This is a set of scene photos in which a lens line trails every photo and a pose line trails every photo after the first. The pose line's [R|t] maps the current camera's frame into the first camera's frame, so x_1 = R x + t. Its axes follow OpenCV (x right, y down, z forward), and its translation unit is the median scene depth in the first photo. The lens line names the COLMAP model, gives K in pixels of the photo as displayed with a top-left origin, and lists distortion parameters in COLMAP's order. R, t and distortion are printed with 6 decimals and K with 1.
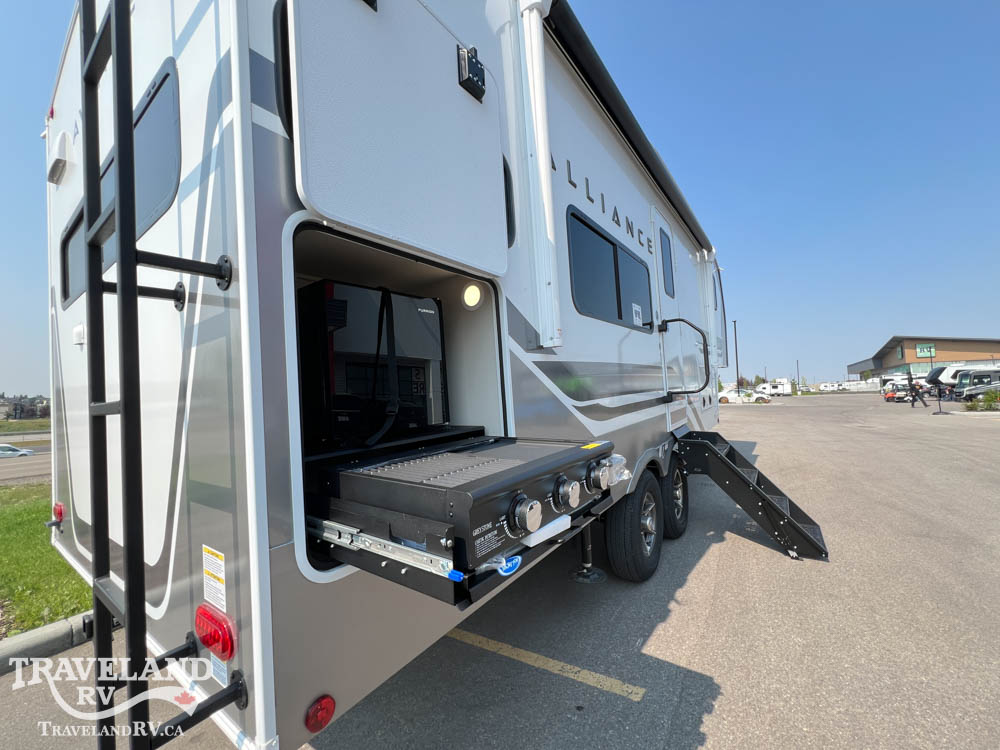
lens RADIAL K [[399.1, 0, 499.9], [0, 399.1, 375.5], [0, 0, 1]] dist [-0.000264, -0.000037]
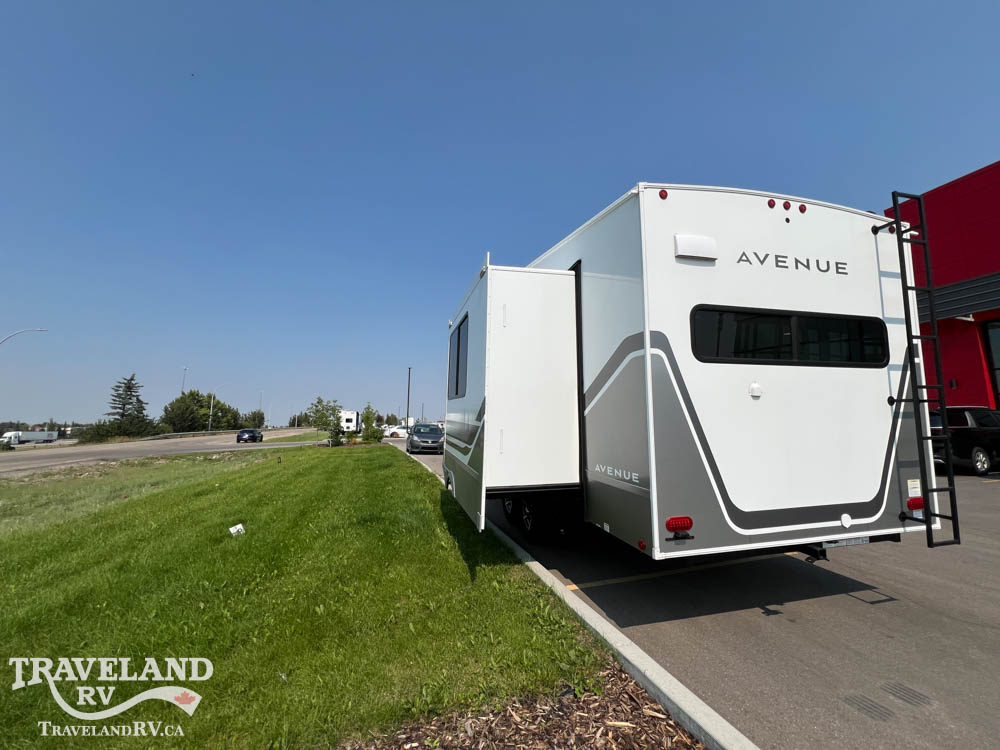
lens RADIAL K [[399.1, 0, 497.5], [0, 399.1, 375.8], [0, 0, 1]] dist [-0.000264, -0.000037]
pose [[0.641134, 0.128529, 0.756590, -1.813502], [-0.064877, 0.991424, -0.113445, 0.055063], [-0.764682, 0.023648, 0.643974, 0.478844]]
